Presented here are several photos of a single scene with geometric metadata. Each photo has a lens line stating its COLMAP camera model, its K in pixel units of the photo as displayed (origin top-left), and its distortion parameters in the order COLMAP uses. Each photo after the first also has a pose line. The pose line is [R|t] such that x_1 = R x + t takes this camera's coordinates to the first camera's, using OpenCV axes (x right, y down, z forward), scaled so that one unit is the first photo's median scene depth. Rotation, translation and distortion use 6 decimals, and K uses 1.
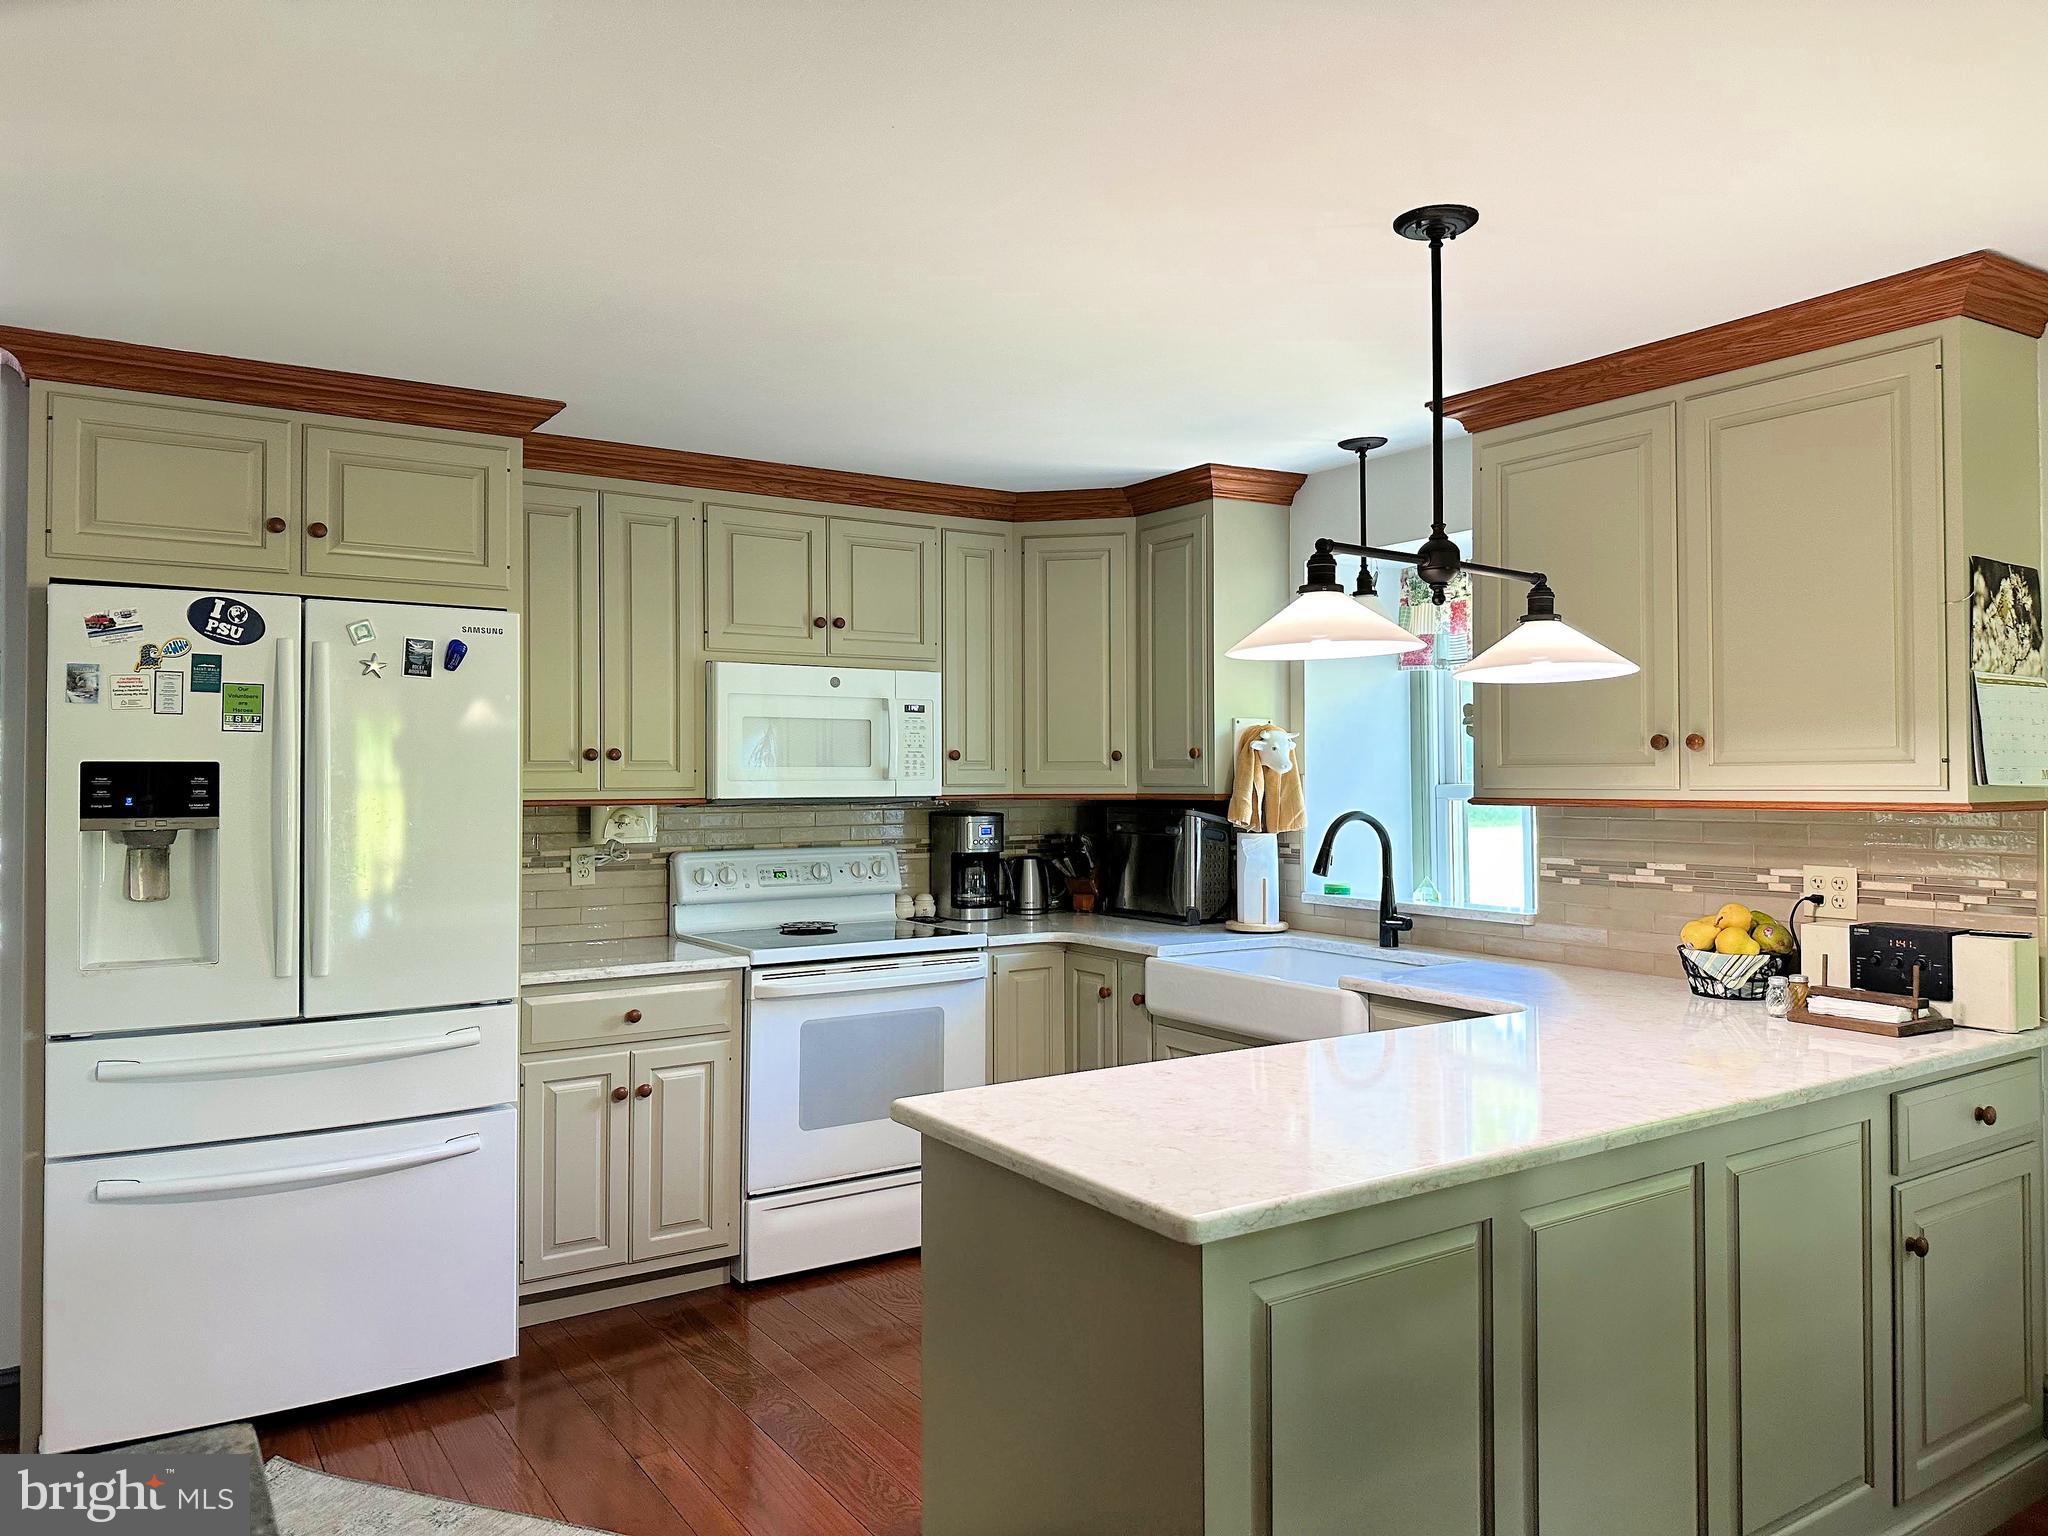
lens RADIAL K [[1447.4, 0, 1020.3], [0, 1447.4, 756.1], [0, 0, 1]] dist [0.051363, -0.076365]
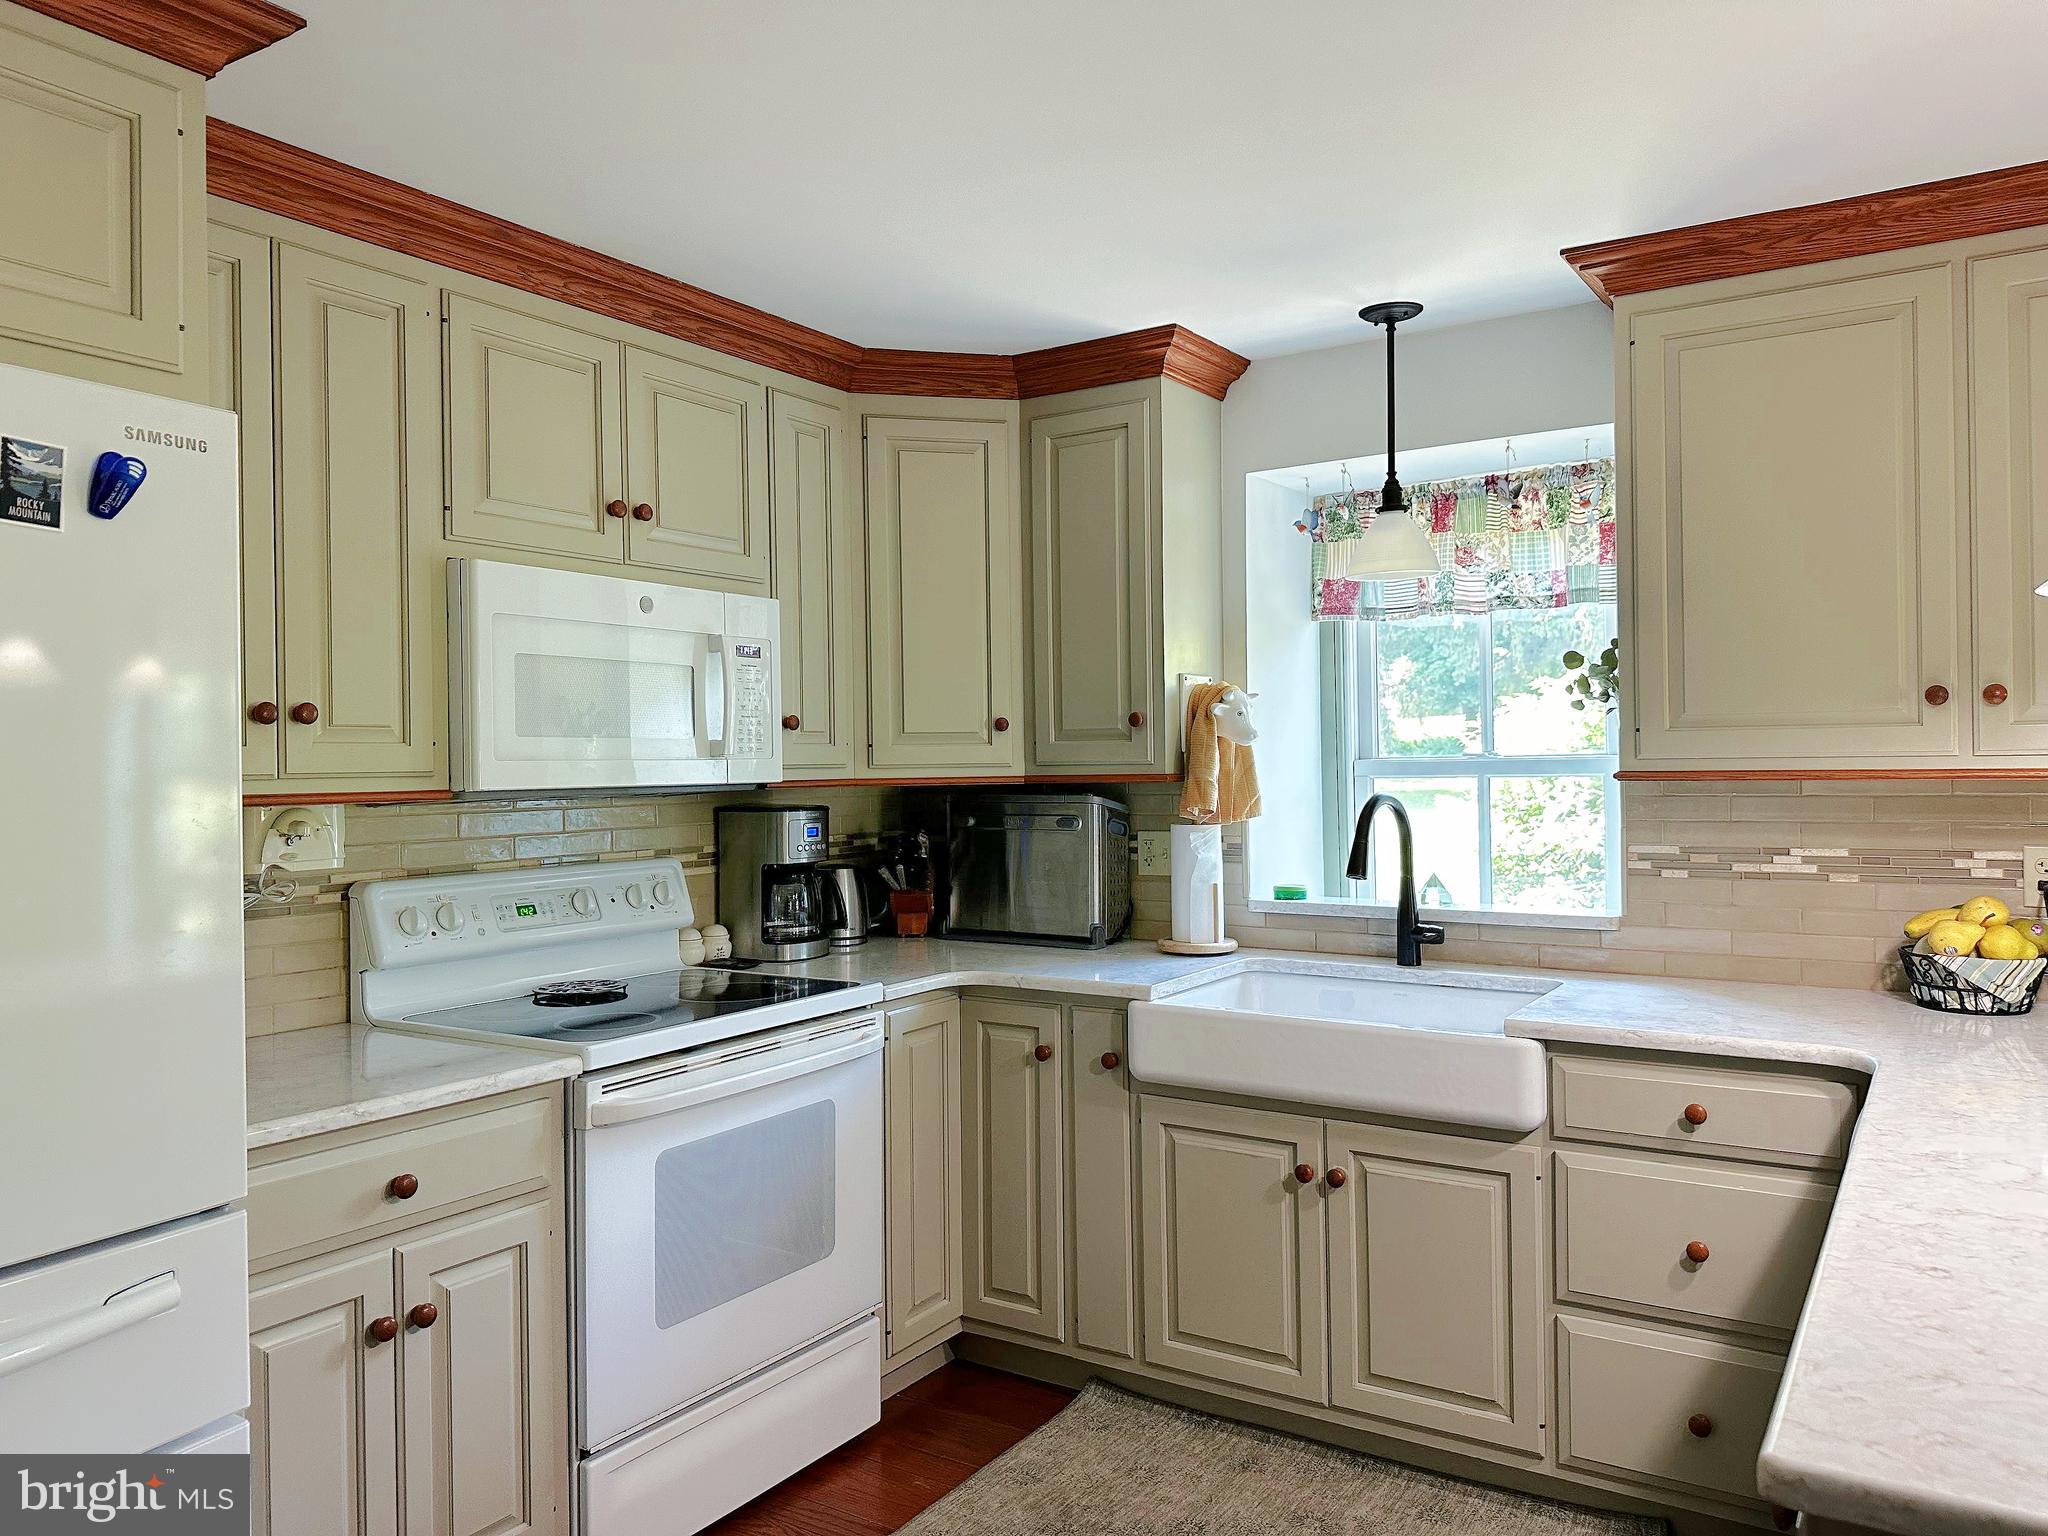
lens RADIAL K [[1447.4, 0, 1023.0], [0, 1447.4, 774.3], [0, 0, 1]] dist [0.051363, -0.076365]
pose [[0.912495, -0.012128, 0.408907, -0.267128], [0.003791, 0.999768, 0.021192, 0.011493], [-0.409070, -0.017788, 0.912330, 0.389315]]
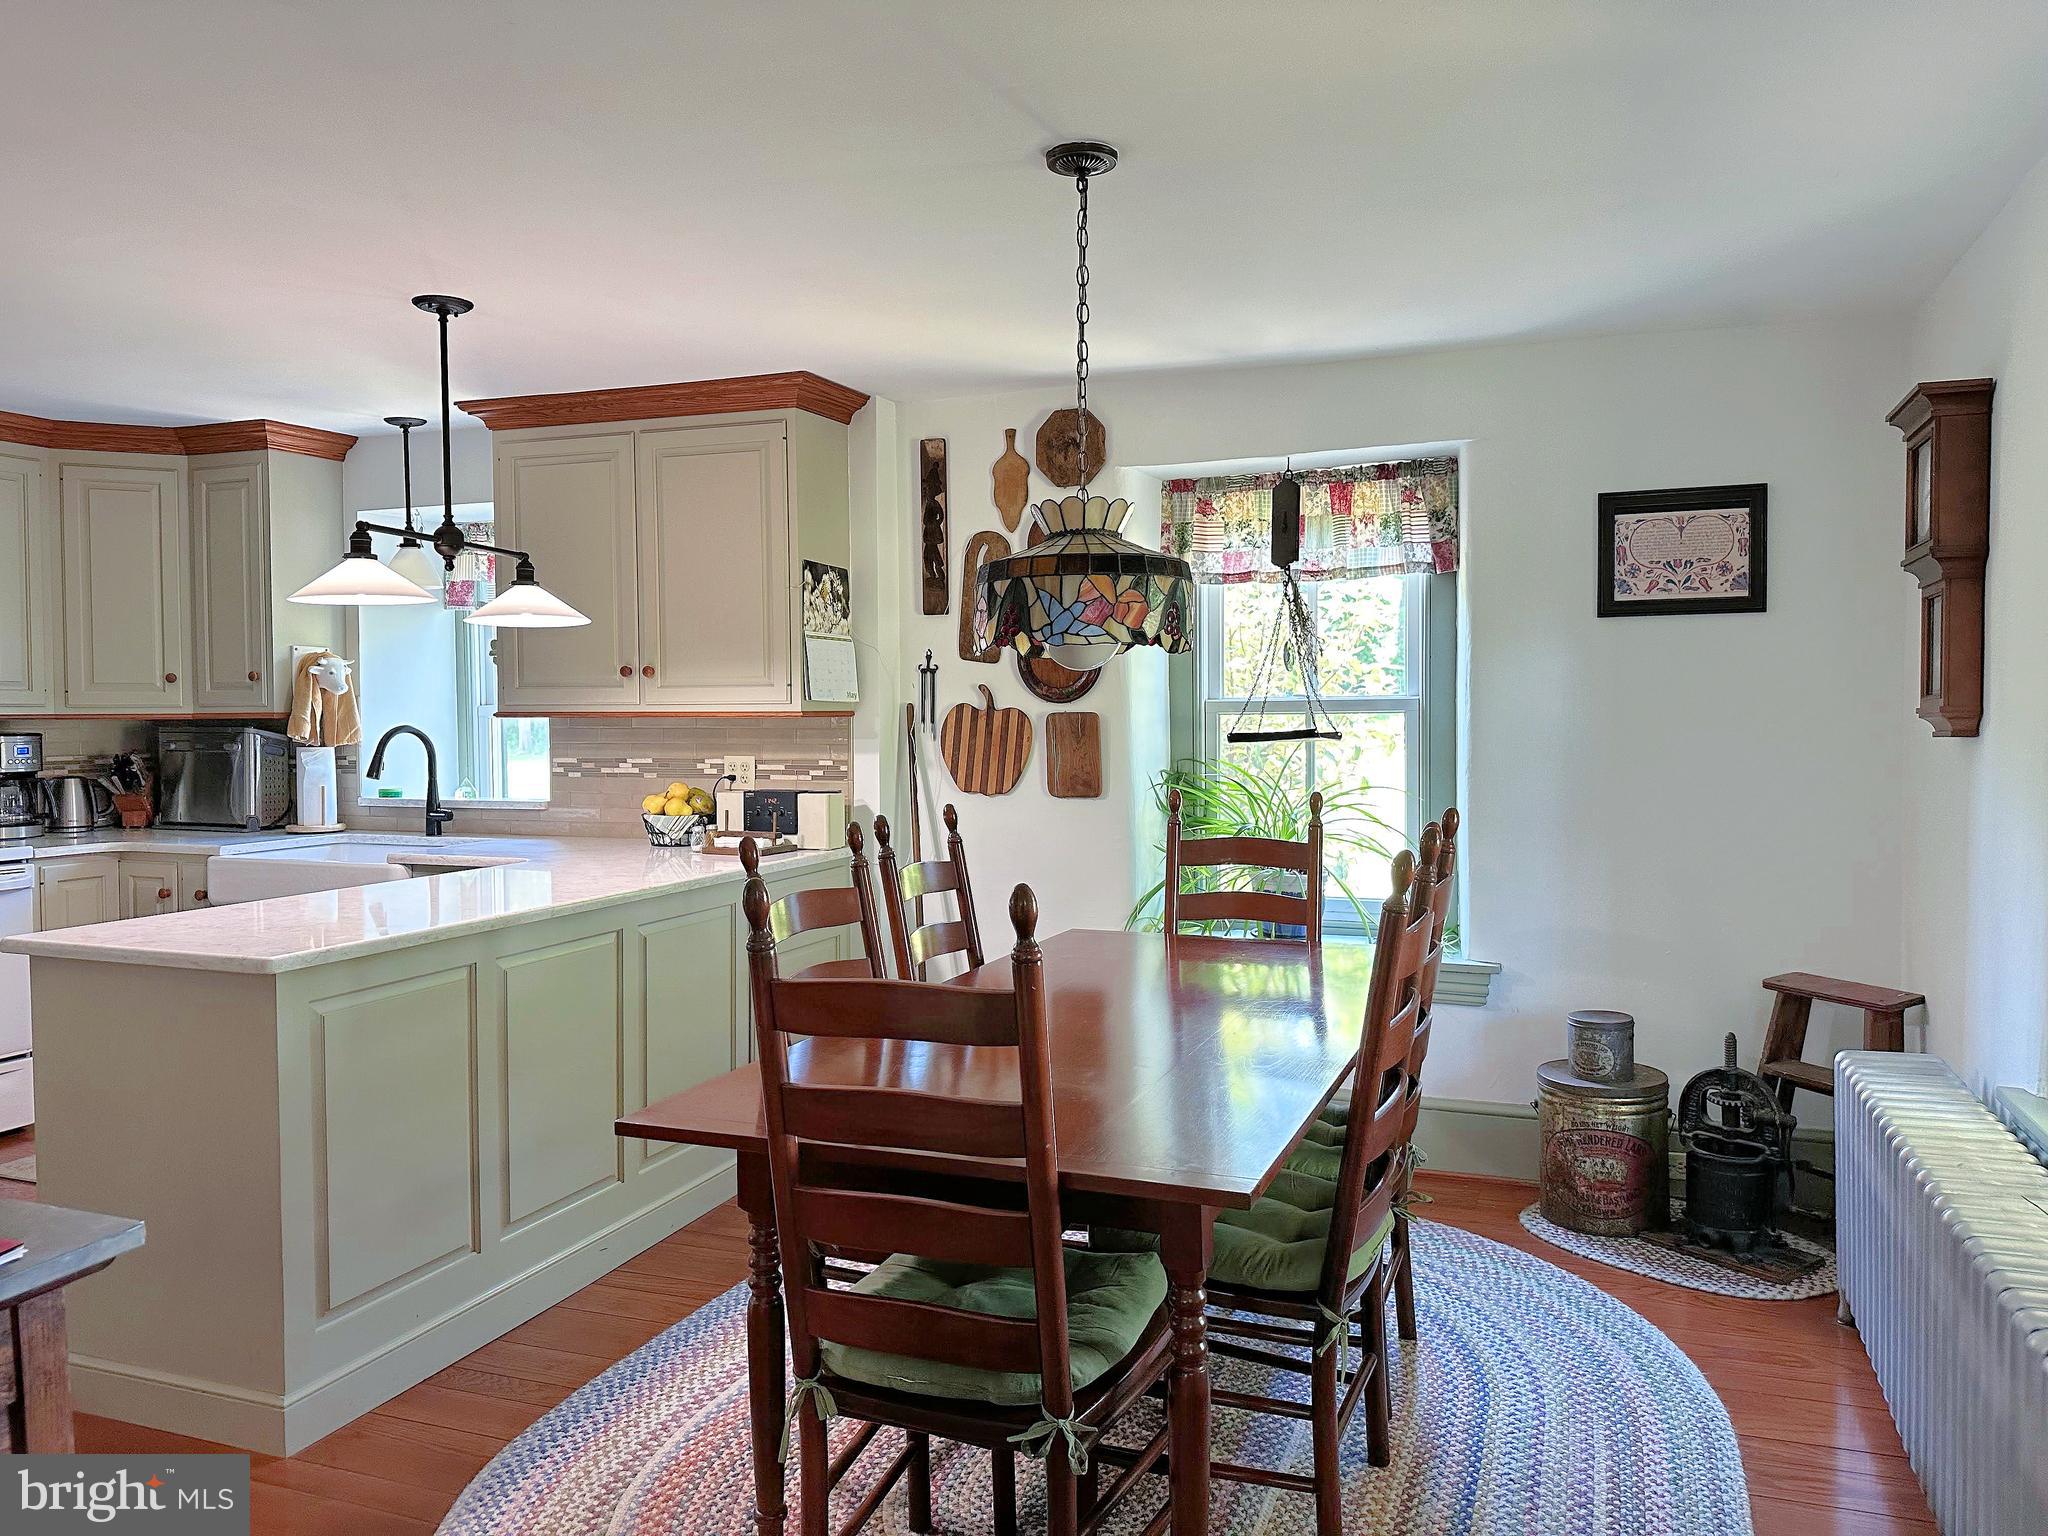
lens RADIAL K [[1447.4, 0, 1066.3], [0, 1447.4, 766.9], [0, 0, 1]] dist [0.051363, -0.076365]
pose [[0.805301, -0.022128, 0.592453, -0.050107], [-0.008110, 0.998799, 0.048329, 0.009403], [-0.592811, -0.043724, 0.804154, -0.329610]]
